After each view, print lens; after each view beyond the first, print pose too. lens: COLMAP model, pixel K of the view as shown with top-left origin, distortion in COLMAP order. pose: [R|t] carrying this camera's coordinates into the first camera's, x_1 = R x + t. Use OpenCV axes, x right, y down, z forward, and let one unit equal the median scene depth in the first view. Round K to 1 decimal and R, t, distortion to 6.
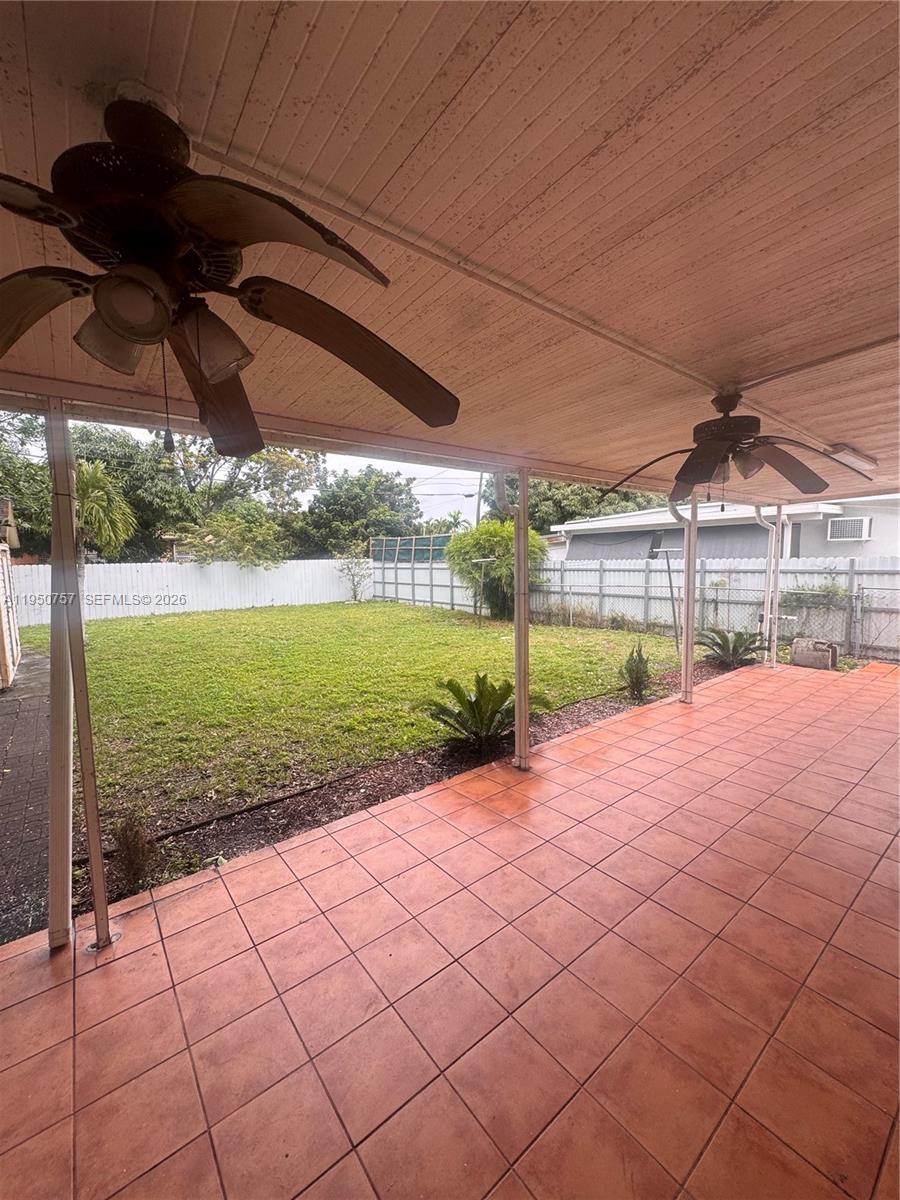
lens RADIAL K [[480.9, 0, 450.0], [0, 480.9, 598.7], [0, 0, 1]] dist [-0.002674, 0.000341]
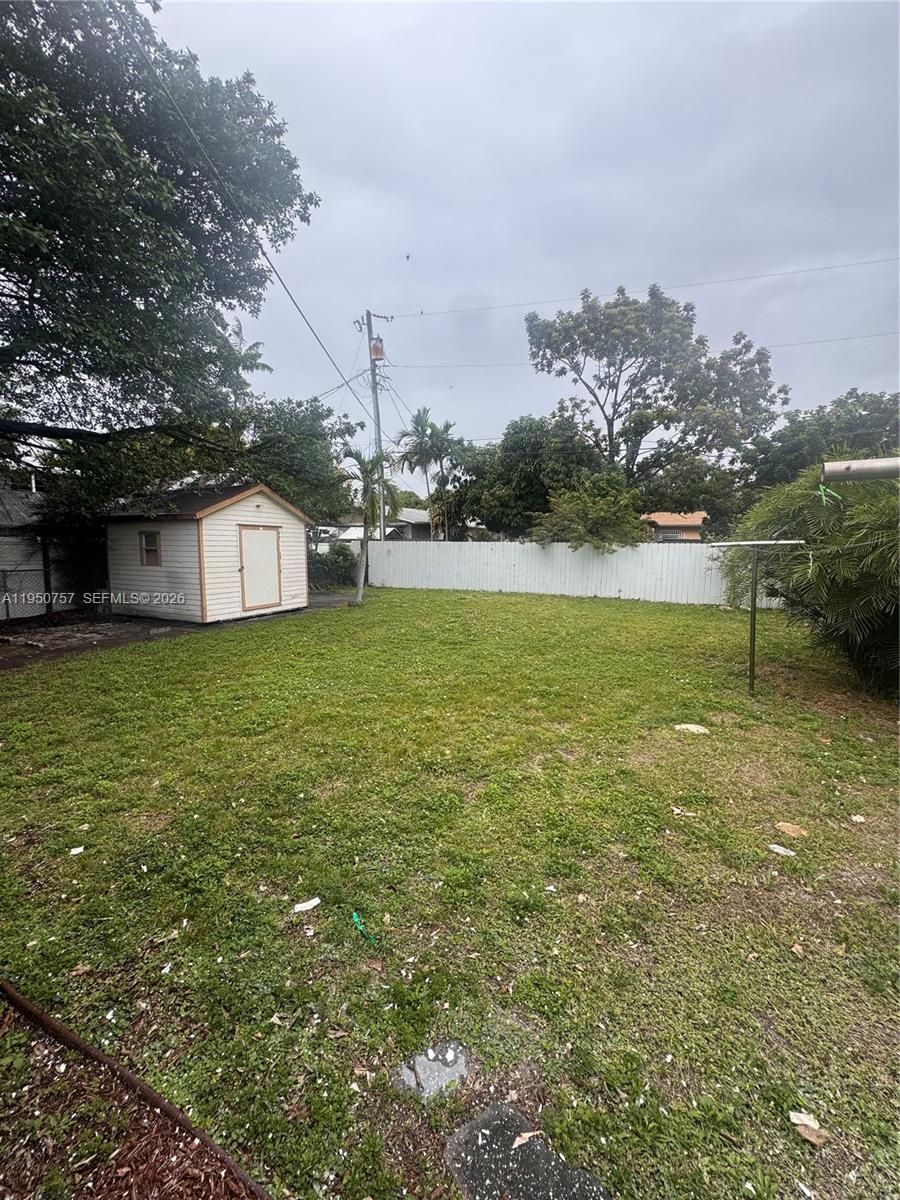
lens RADIAL K [[480.9, 0, 448.4], [0, 480.9, 596.4], [0, 0, 1]] dist [-0.002674, 0.000341]
pose [[0.436831, 0.118097, -0.891758, 0.499125], [-0.095702, 0.991820, 0.084468, -0.062016], [0.894438, 0.048445, 0.444560, 0.806613]]
